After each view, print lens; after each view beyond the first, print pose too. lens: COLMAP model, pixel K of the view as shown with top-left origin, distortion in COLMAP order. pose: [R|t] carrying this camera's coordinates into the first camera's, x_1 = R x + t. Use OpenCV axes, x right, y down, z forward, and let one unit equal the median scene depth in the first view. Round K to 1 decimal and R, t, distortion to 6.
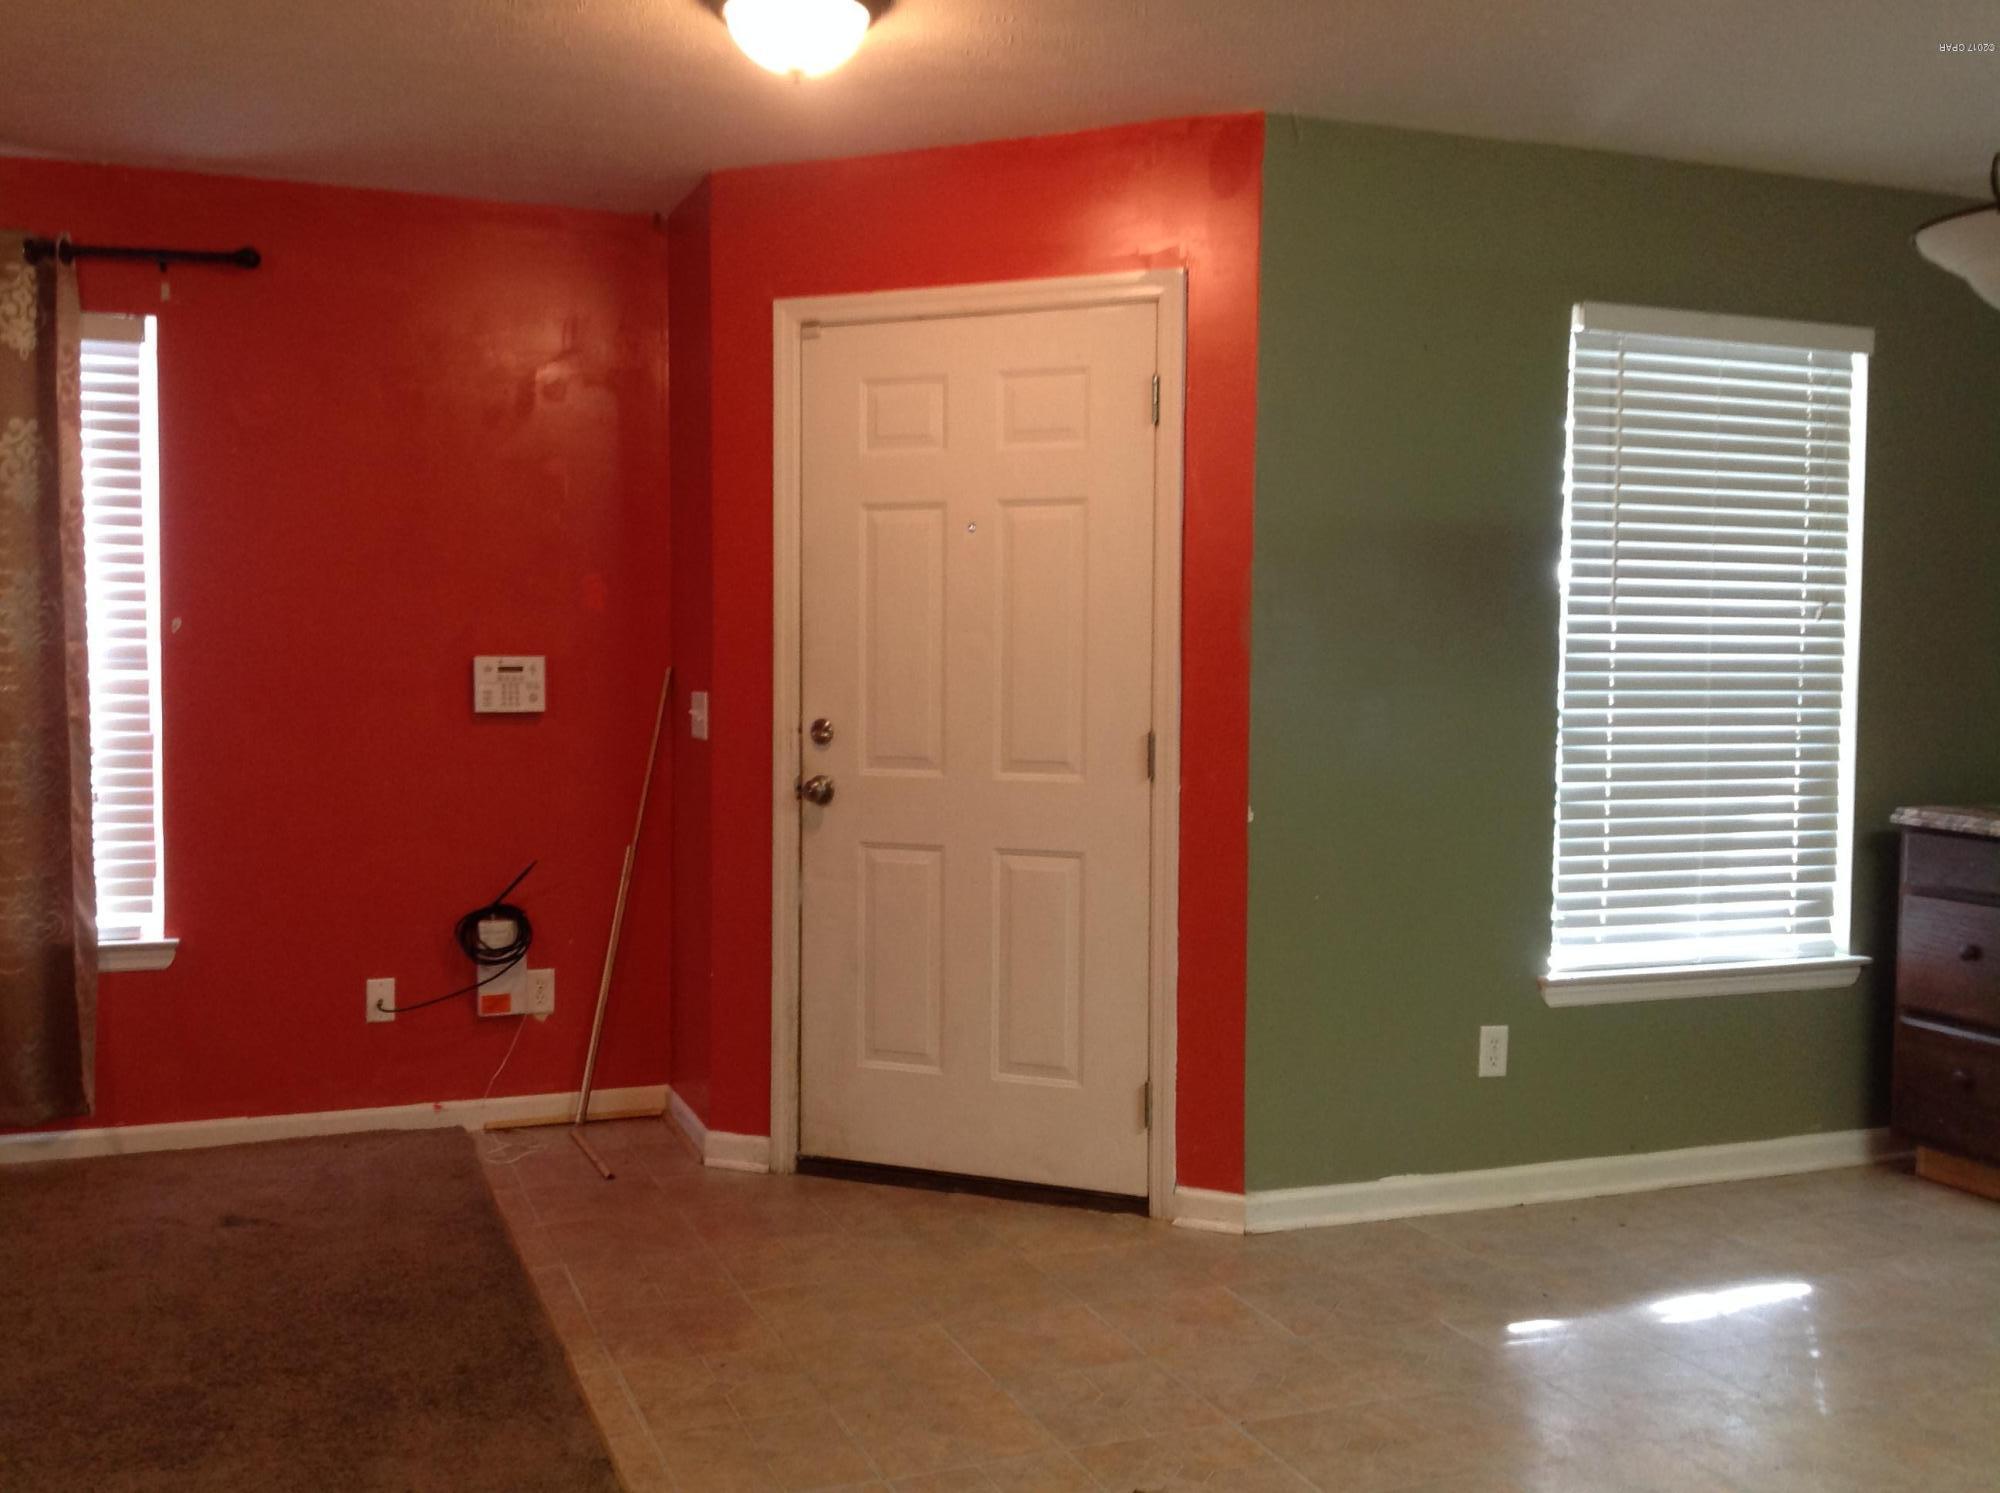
lens RADIAL K [[1861.9, 0, 1000.0], [0, 1861.9, 746.5], [0, 0, 1]] dist [0.050406, -0.170324]
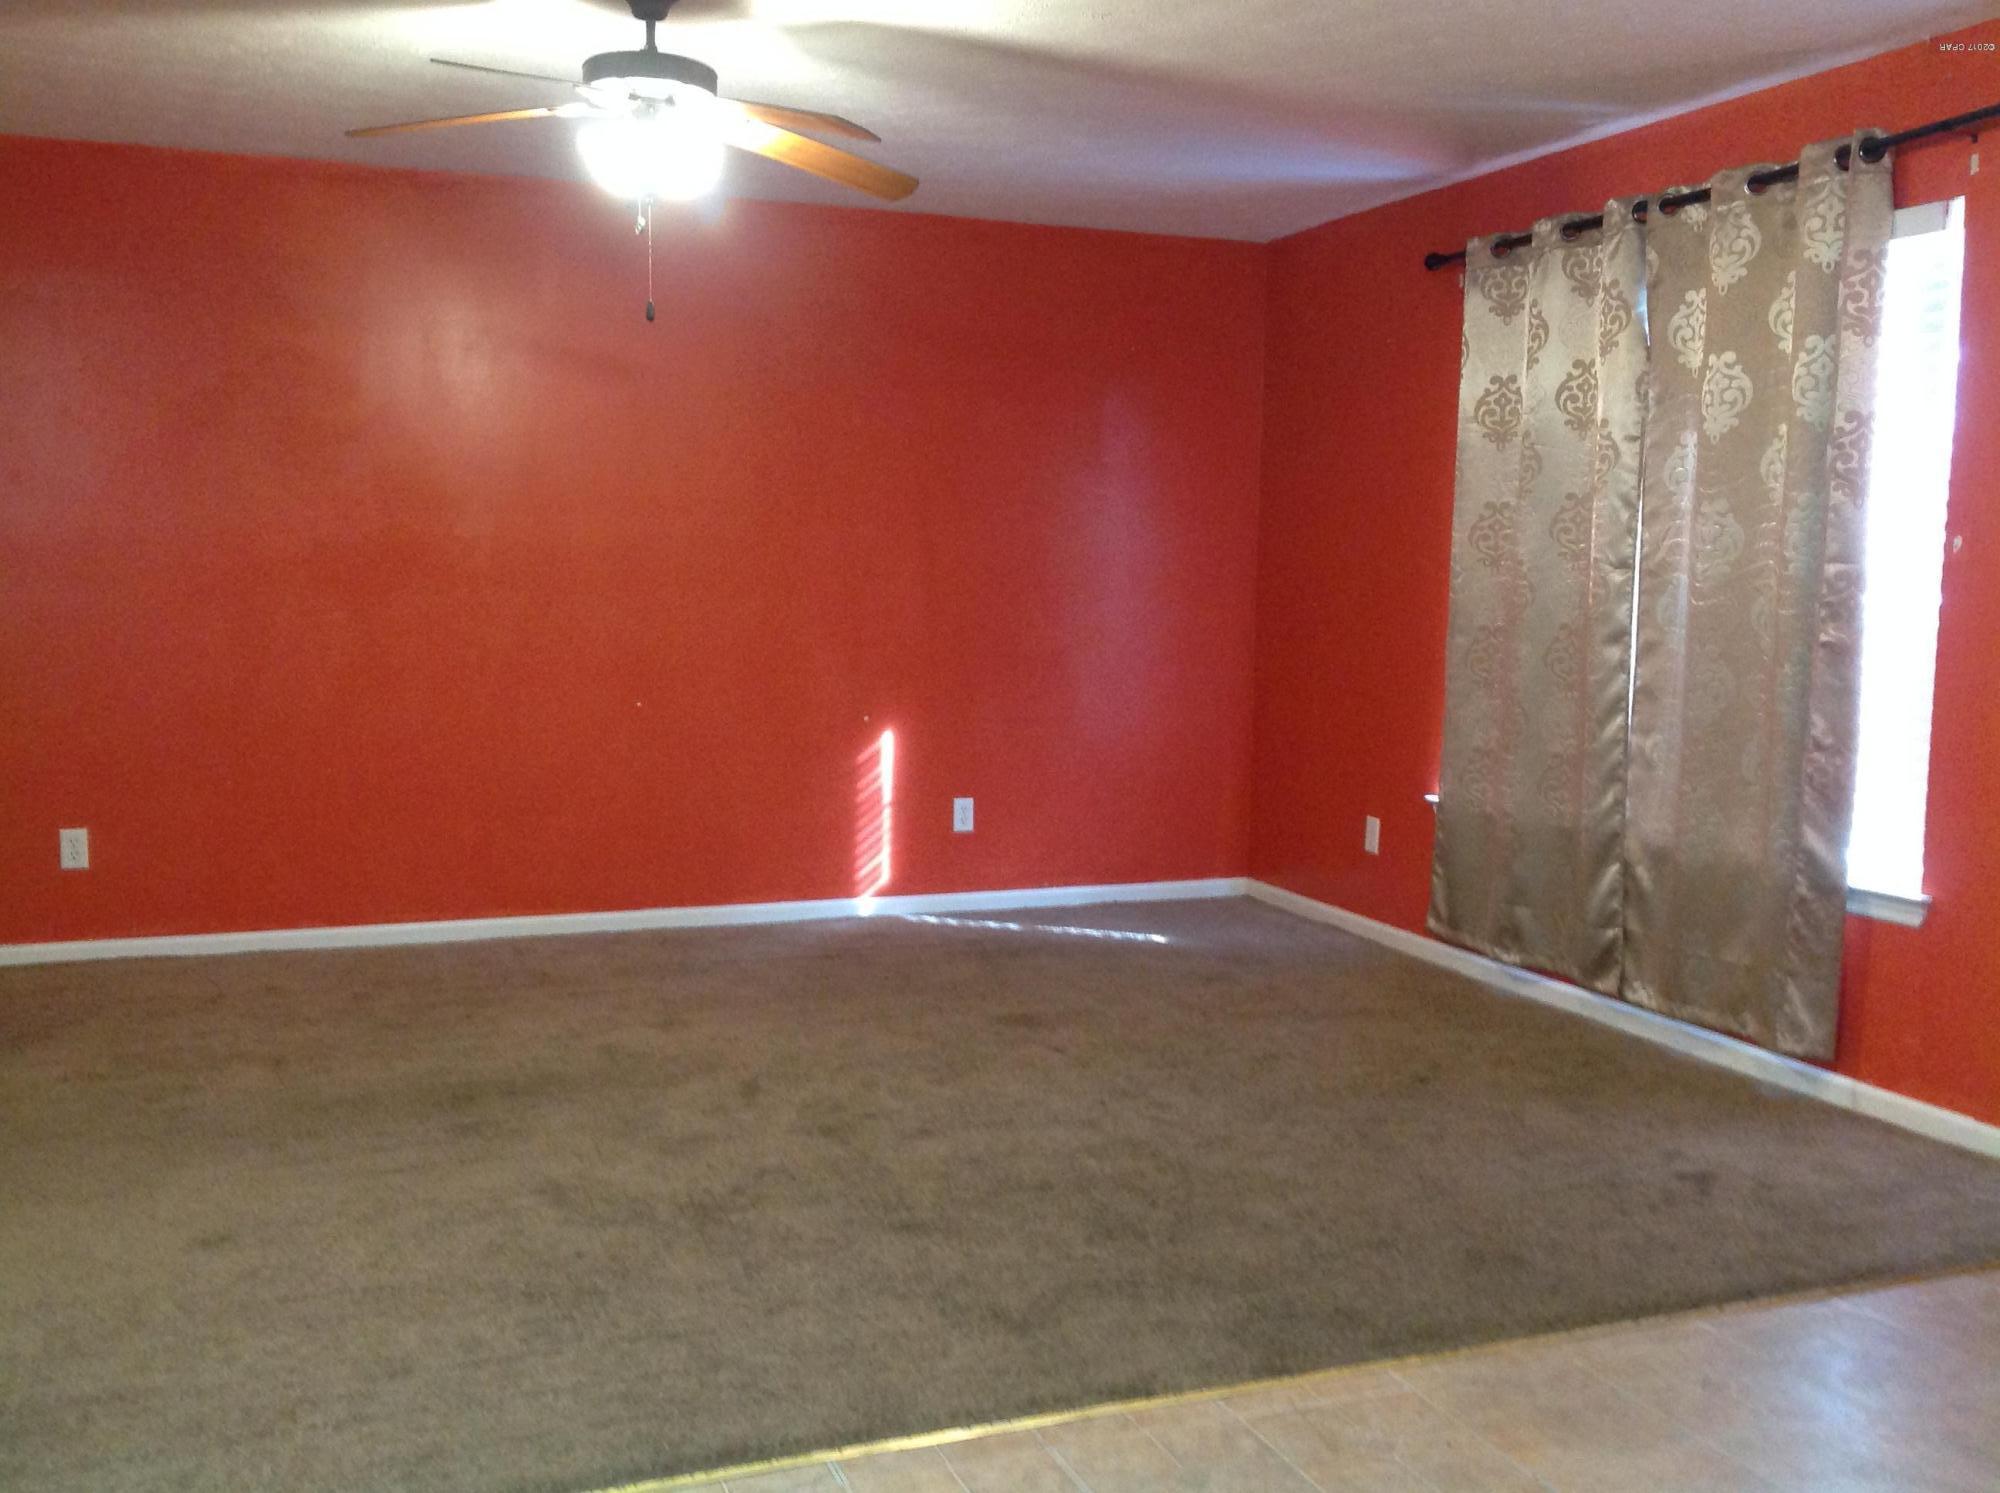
lens RADIAL K [[1861.9, 0, 1000.0], [0, 1861.9, 746.5], [0, 0, 1]] dist [0.050406, -0.170324]
pose [[-0.031089, 0.084965, -0.995899, 0.480603], [-0.057372, 0.994586, 0.086644, -0.021620], [0.997869, 0.059830, -0.026046, 0.609786]]
